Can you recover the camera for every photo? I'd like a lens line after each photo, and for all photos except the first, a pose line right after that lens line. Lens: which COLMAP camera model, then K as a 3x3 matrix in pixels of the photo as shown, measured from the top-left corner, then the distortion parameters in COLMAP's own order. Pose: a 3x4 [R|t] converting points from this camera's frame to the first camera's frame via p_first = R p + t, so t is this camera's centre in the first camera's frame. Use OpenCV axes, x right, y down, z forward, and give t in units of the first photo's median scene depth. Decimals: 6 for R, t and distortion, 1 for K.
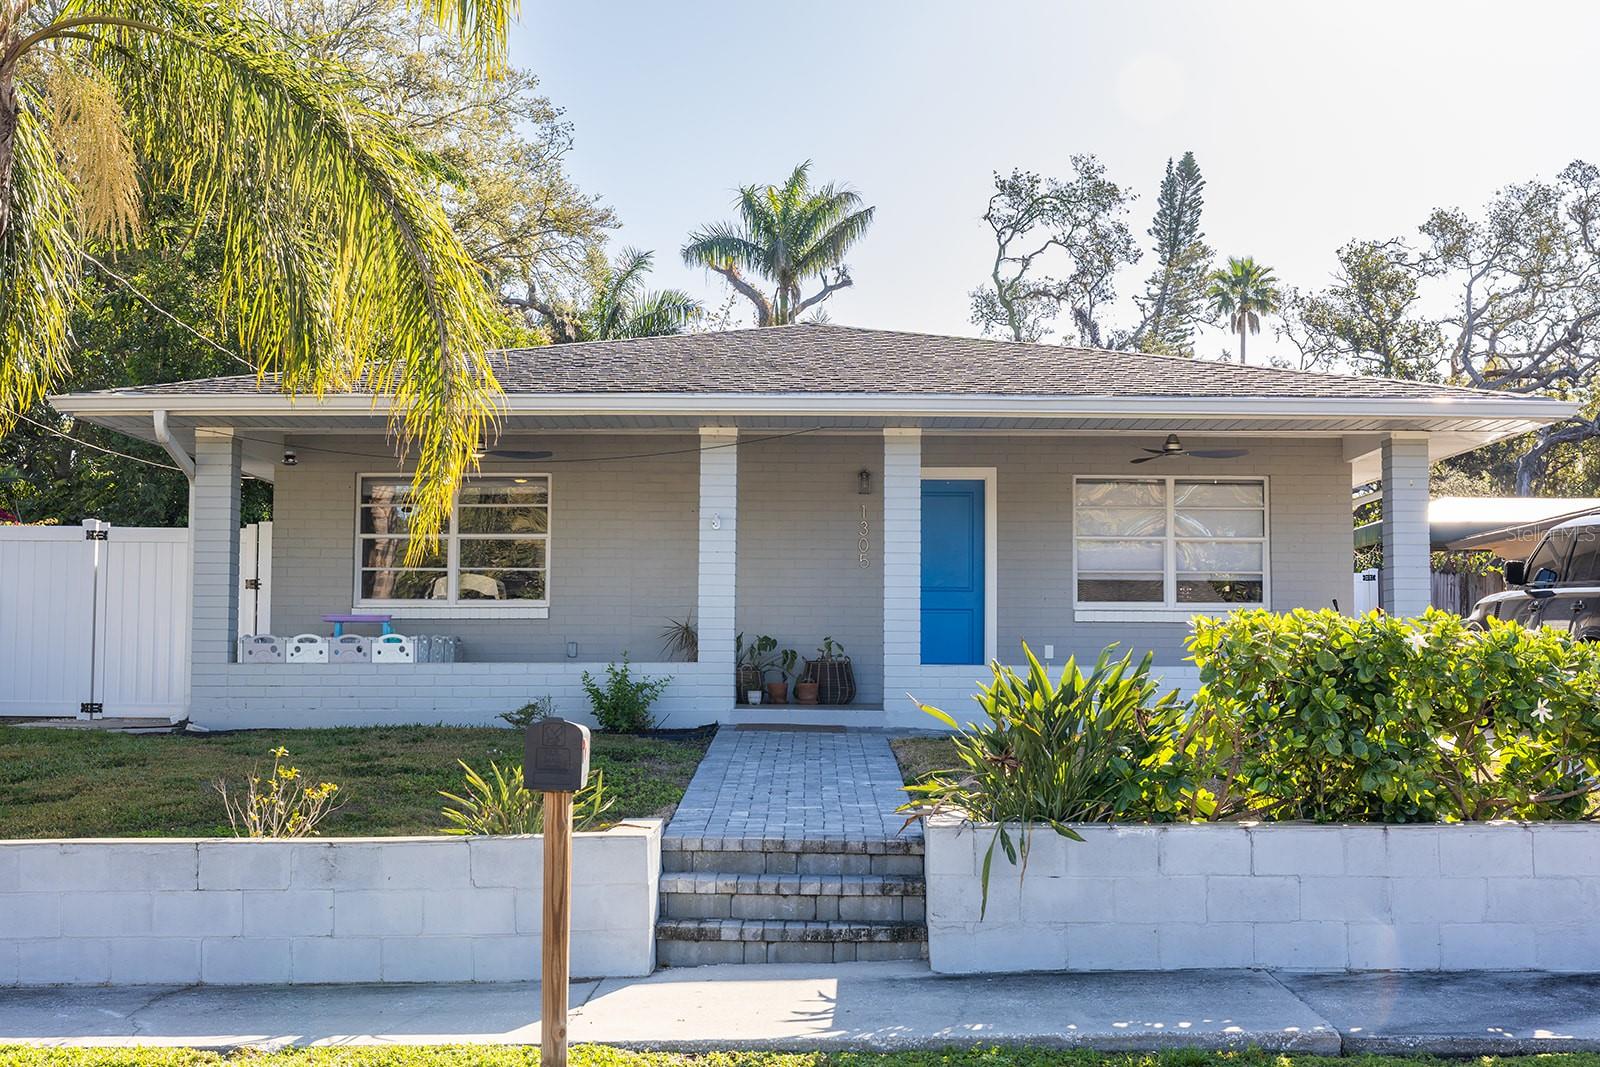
lens RADIAL K [[2090.8, 0, 800.0], [0, 2090.8, 533.5], [0, 0, 1]] dist [0.026490, -0.004561]
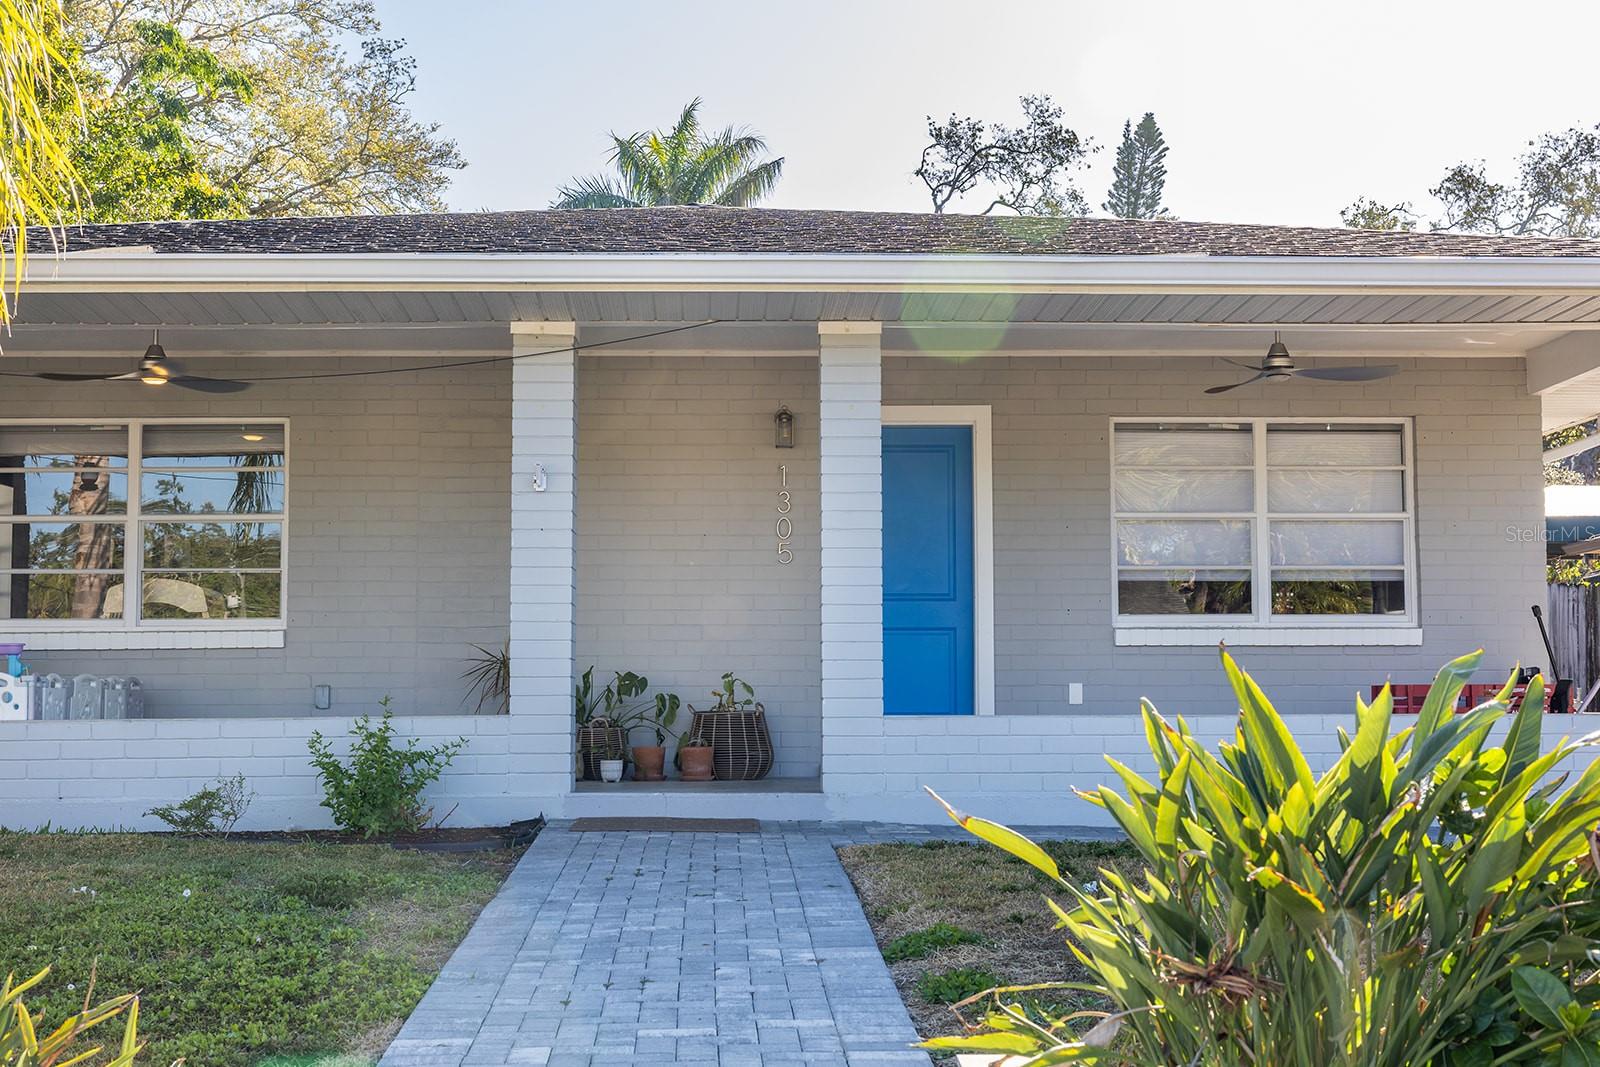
lens RADIAL K [[2337.4, 0, 800.0], [0, 2337.4, 533.5], [0, 0, 1]] dist [0.018892, 0.040955]
pose [[0.999034, -0.005451, 0.043611, 0.004416], [0.006138, 0.999859, -0.015621, 0.018712], [-0.043520, 0.015874, 0.998926, 0.296545]]
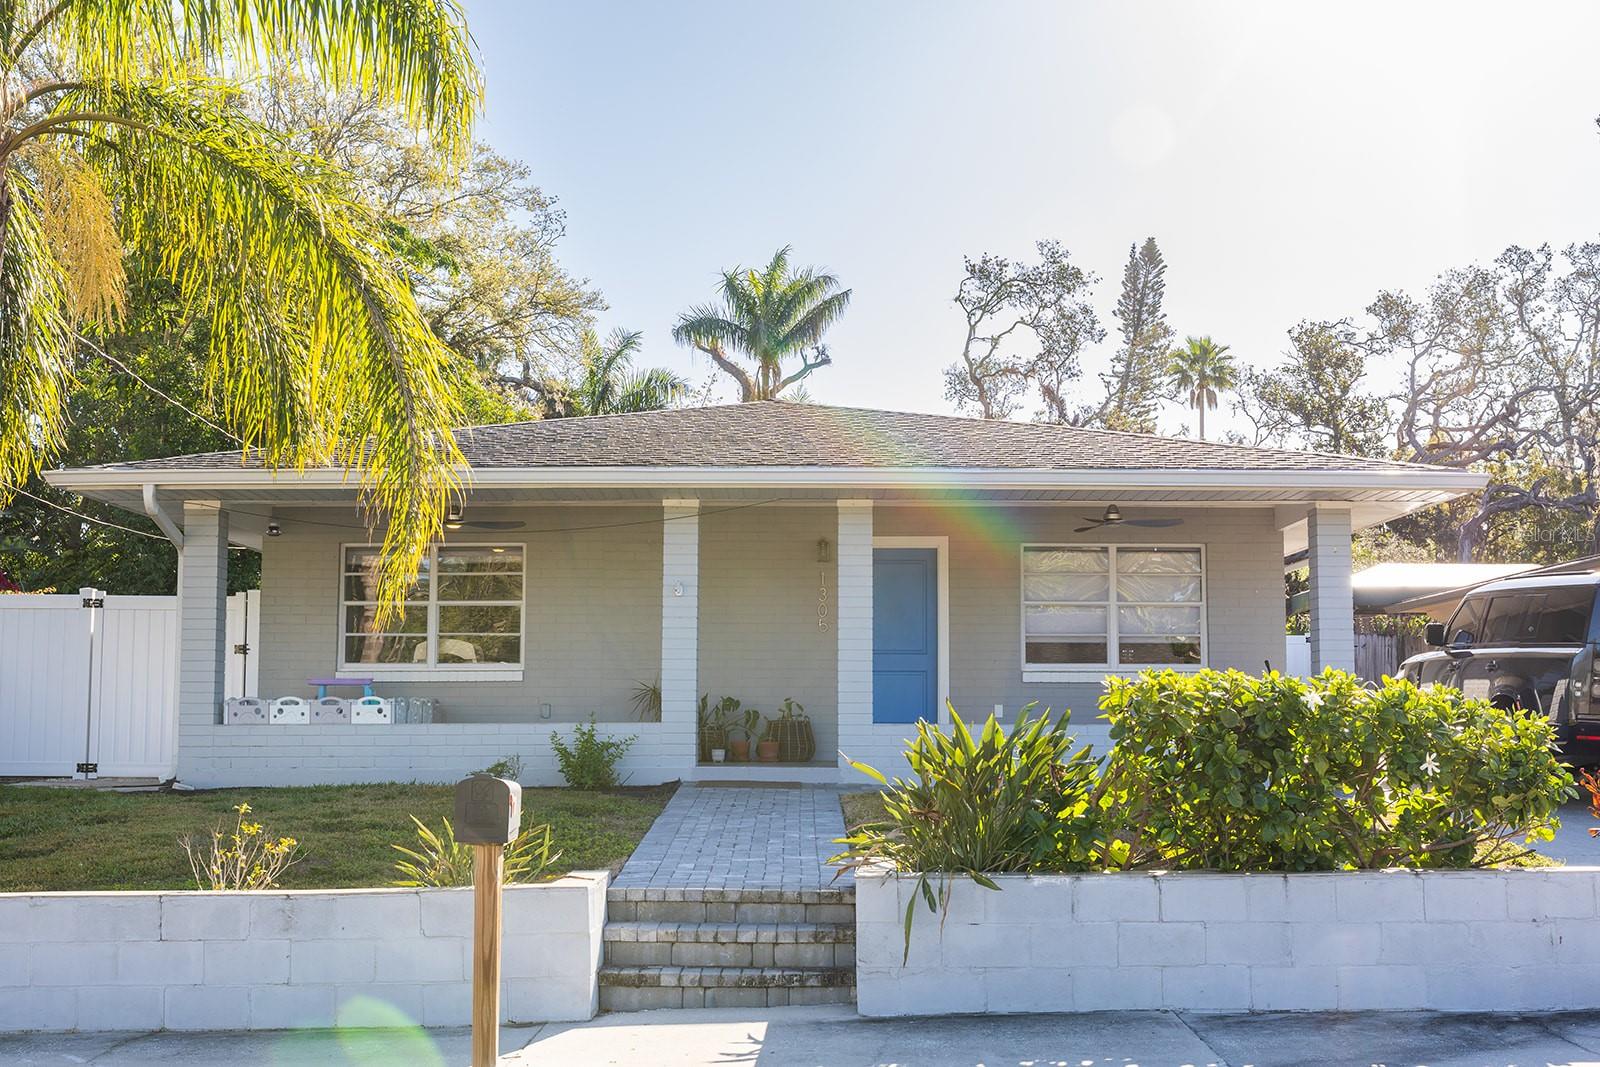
lens RADIAL K [[1993.2, 0, 810.3], [0, 1993.2, 548.0], [0, 0, 1]] dist [0.007221, 0.045086]
pose [[0.999941, -0.002602, 0.010538, 0.014031], [0.002874, 0.999663, -0.025808, 0.000084], [-0.010467, 0.025836, 0.999611, -0.004565]]
